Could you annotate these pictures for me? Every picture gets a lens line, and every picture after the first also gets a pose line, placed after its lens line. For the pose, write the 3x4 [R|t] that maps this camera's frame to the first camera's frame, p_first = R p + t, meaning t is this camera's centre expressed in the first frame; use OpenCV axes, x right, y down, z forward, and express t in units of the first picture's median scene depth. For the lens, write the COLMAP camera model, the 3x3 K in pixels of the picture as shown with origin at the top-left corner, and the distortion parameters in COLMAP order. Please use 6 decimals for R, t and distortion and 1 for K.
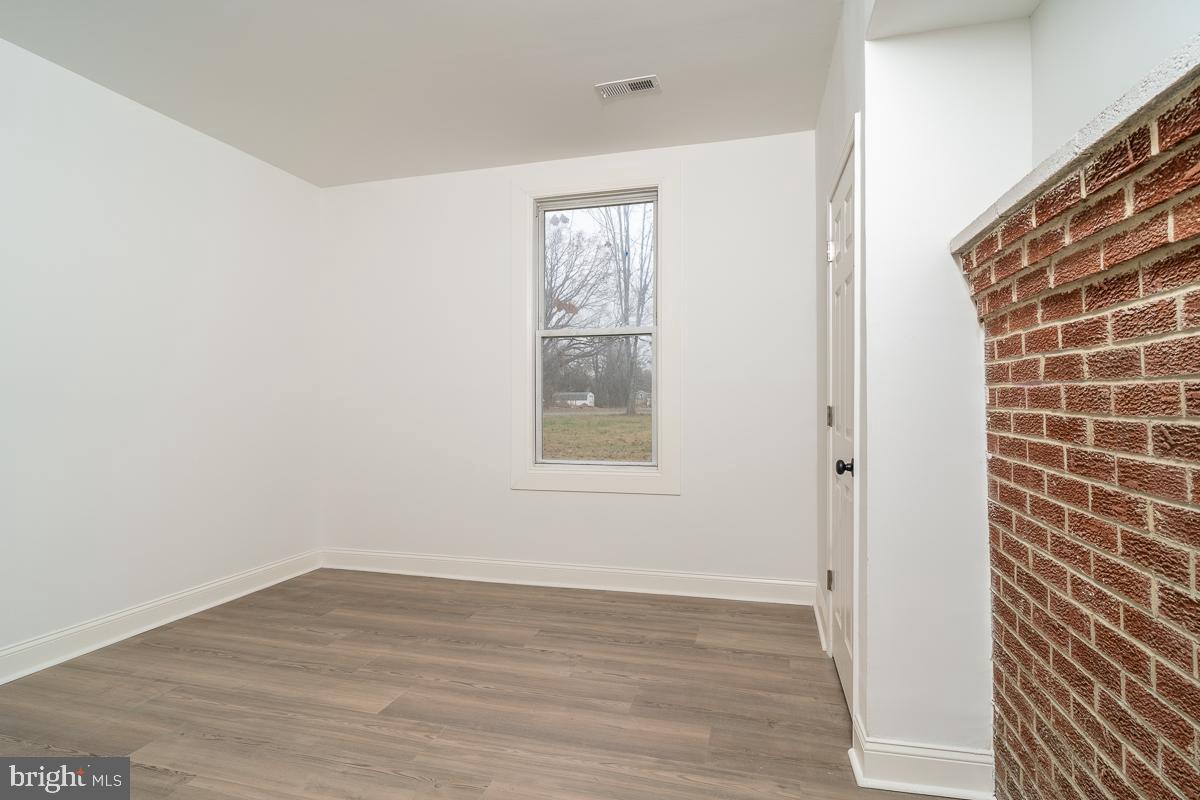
lens RADIAL K [[630.1, 0, 603.8], [0, 630.1, 393.7], [0, 0, 1]] dist [-0.001051, -0.000991]
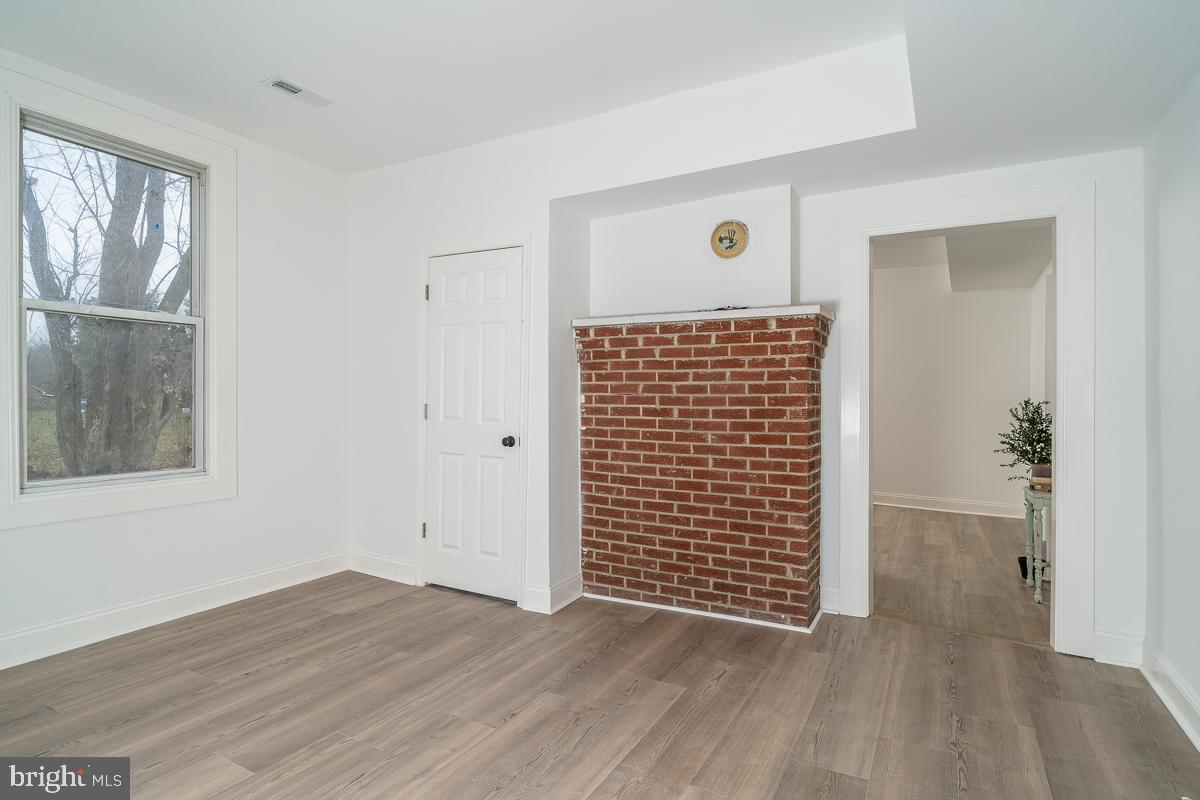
lens RADIAL K [[630.1, 0, 603.8], [0, 630.1, 393.7], [0, 0, 1]] dist [-0.001051, -0.000991]
pose [[0.230845, 0.012215, 0.972914, -0.844196], [-0.014132, 0.999858, -0.009200, 0.003298], [-0.972888, -0.011625, 0.230985, 0.283175]]
